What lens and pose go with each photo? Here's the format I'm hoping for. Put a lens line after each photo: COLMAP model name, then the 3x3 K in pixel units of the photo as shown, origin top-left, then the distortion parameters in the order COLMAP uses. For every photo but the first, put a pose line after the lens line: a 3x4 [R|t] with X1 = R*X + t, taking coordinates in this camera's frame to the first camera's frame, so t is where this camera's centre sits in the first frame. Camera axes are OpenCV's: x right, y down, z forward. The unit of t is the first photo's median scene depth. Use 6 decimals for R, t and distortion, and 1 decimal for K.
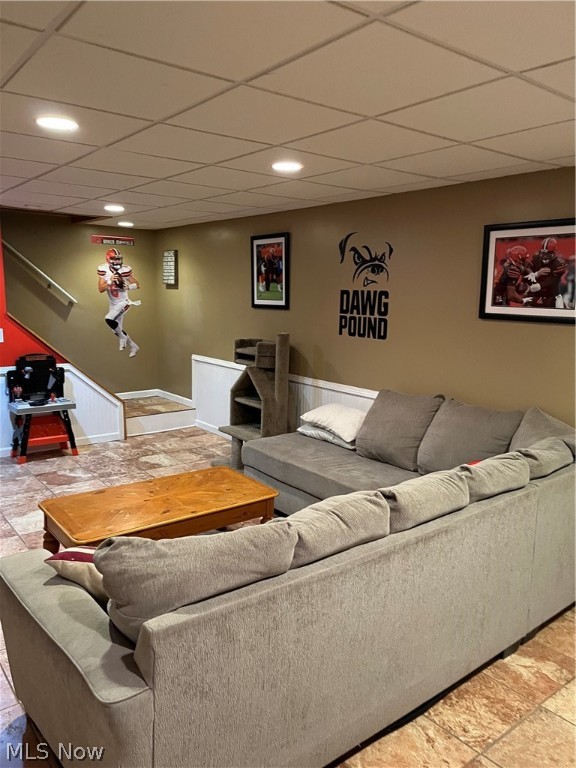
lens RADIAL K [[586.5, 0, 292.4], [0, 586.5, 381.4], [0, 0, 1]] dist [0.037894, -0.037190]
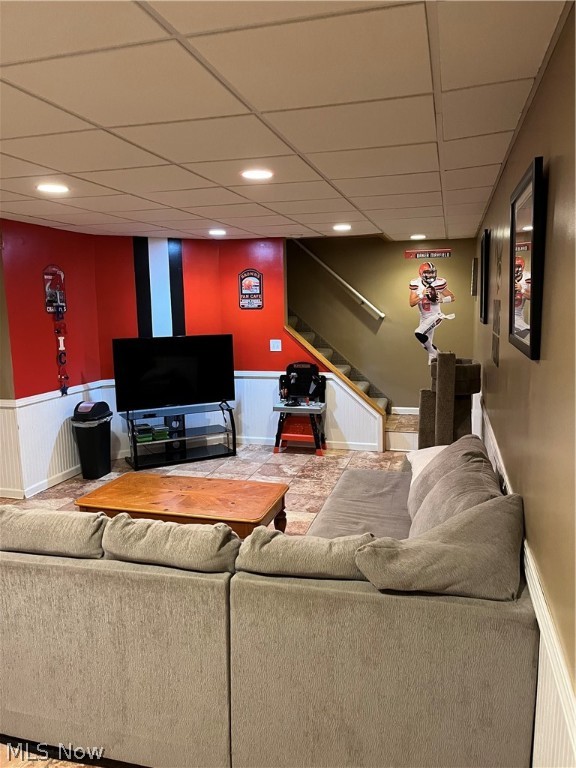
lens RADIAL K [[586.5, 0, 288.5], [0, 586.5, 385.4], [0, 0, 1]] dist [0.037894, -0.037190]
pose [[0.574500, 0.087706, -0.813792, 0.403469], [-0.097385, 0.994504, 0.038433, -0.035551], [0.812690, 0.057172, 0.579884, 0.256986]]
